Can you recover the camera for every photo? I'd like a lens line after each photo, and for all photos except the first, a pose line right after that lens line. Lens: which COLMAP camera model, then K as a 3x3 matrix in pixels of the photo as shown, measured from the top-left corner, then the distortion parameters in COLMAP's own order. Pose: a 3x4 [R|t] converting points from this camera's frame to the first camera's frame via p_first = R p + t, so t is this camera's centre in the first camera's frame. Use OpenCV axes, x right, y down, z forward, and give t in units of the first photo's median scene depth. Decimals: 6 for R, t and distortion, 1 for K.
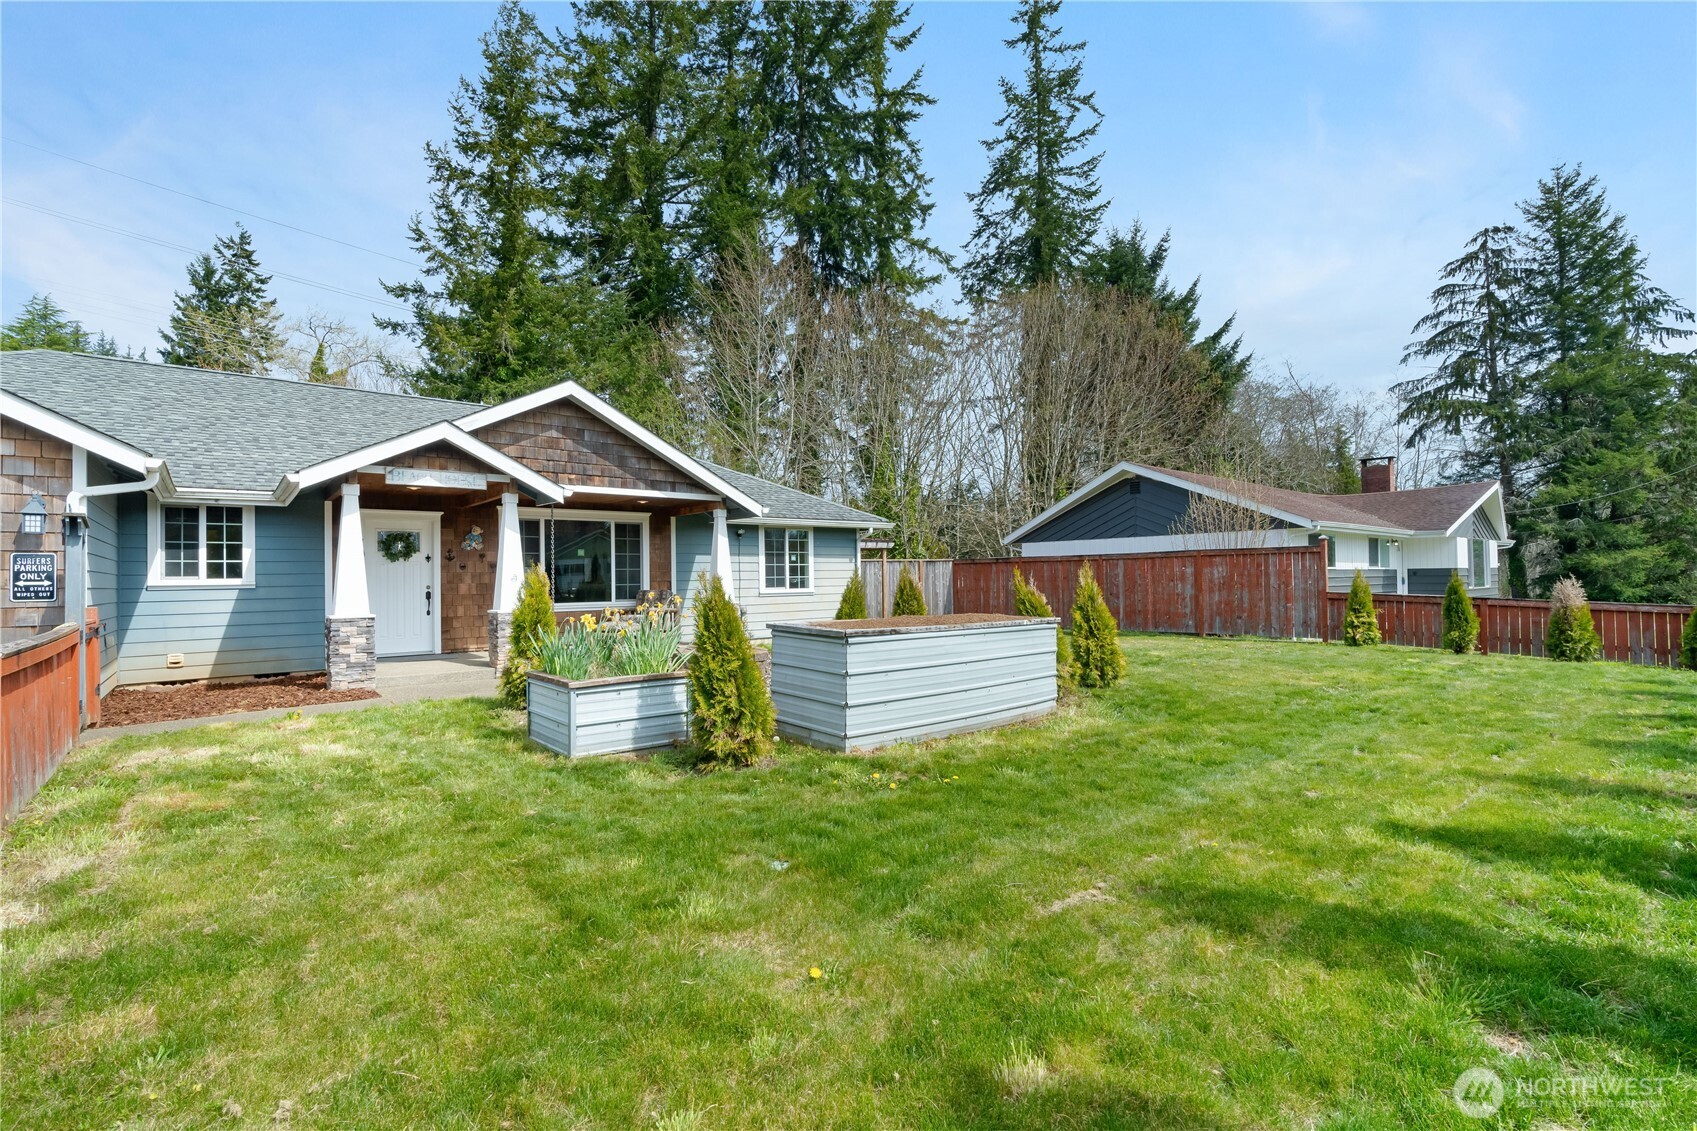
lens RADIAL K [[777.4, 0, 856.3], [0, 777.4, 567.6], [0, 0, 1]] dist [-0.008087, 0.002139]
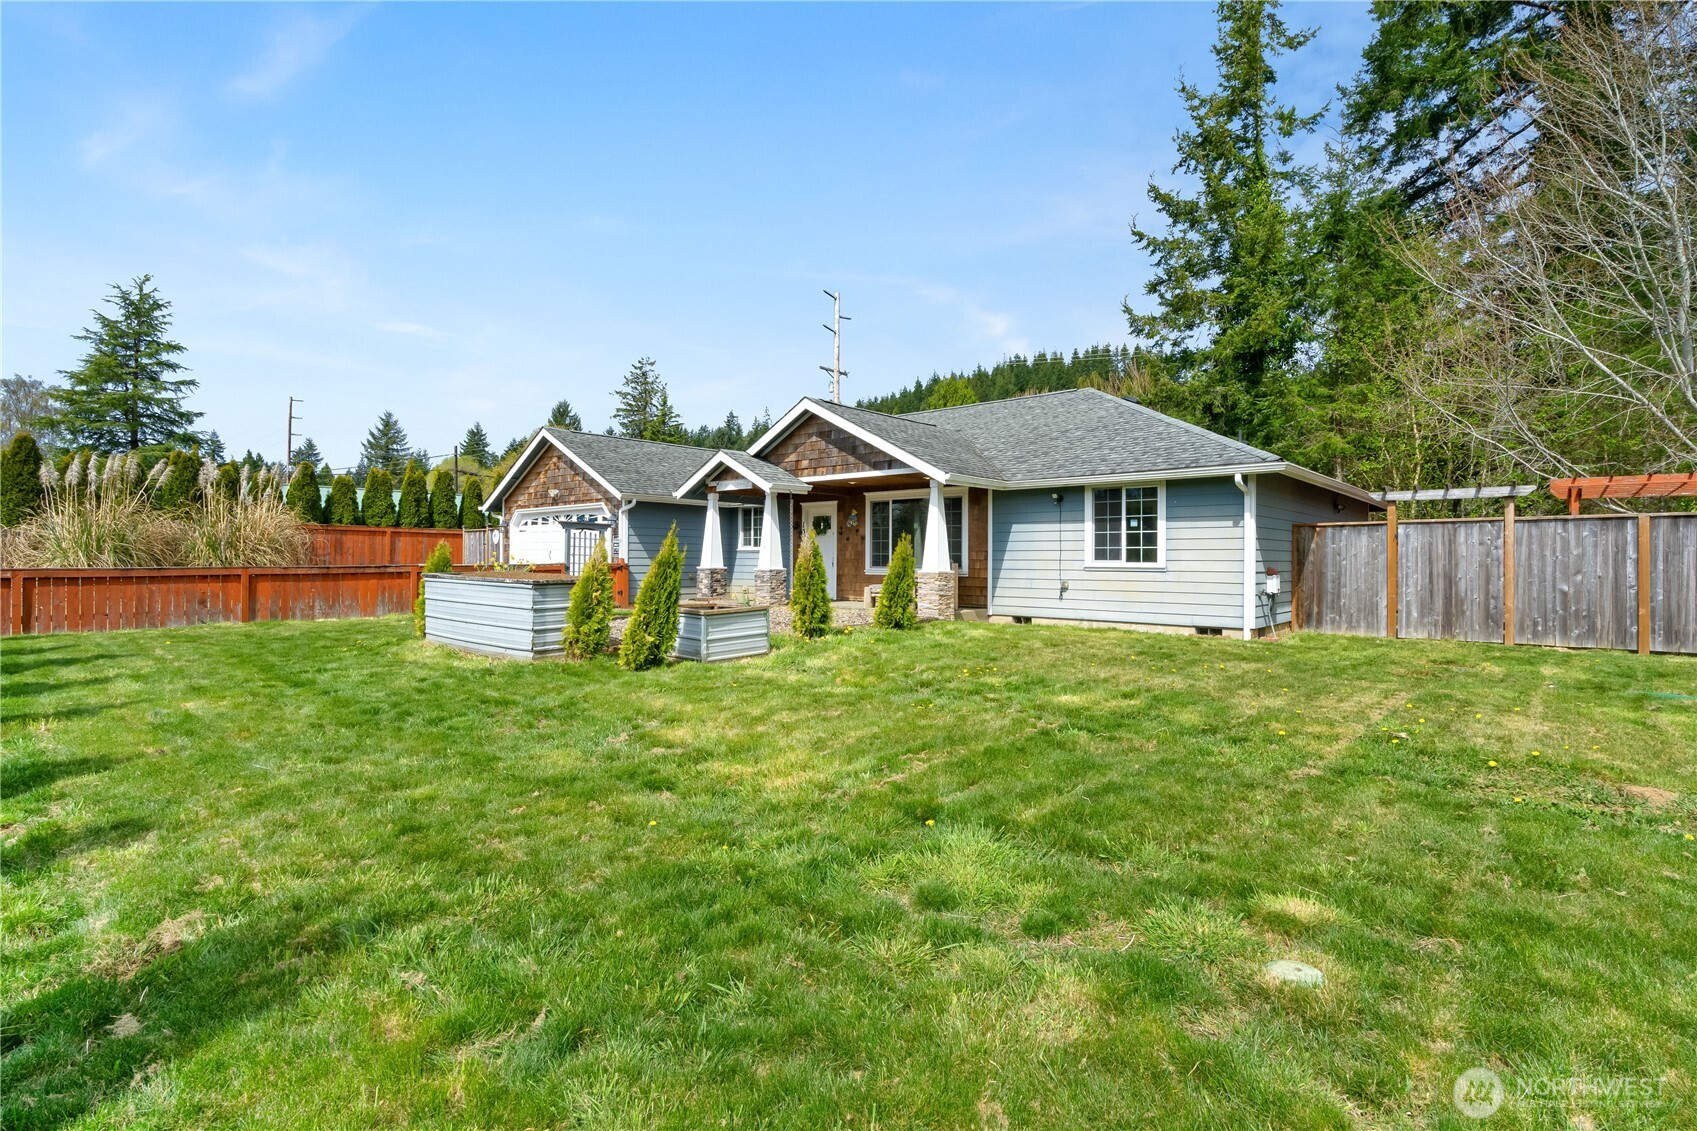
lens RADIAL K [[777.4, 0, 853.0], [0, 777.4, 580.4], [0, 0, 1]] dist [-0.008087, 0.002139]
pose [[0.131806, 0.042549, -0.990362, 0.271497], [0.005985, 0.999026, 0.043718, 0.003802], [0.991257, -0.011689, 0.131423, 0.250321]]
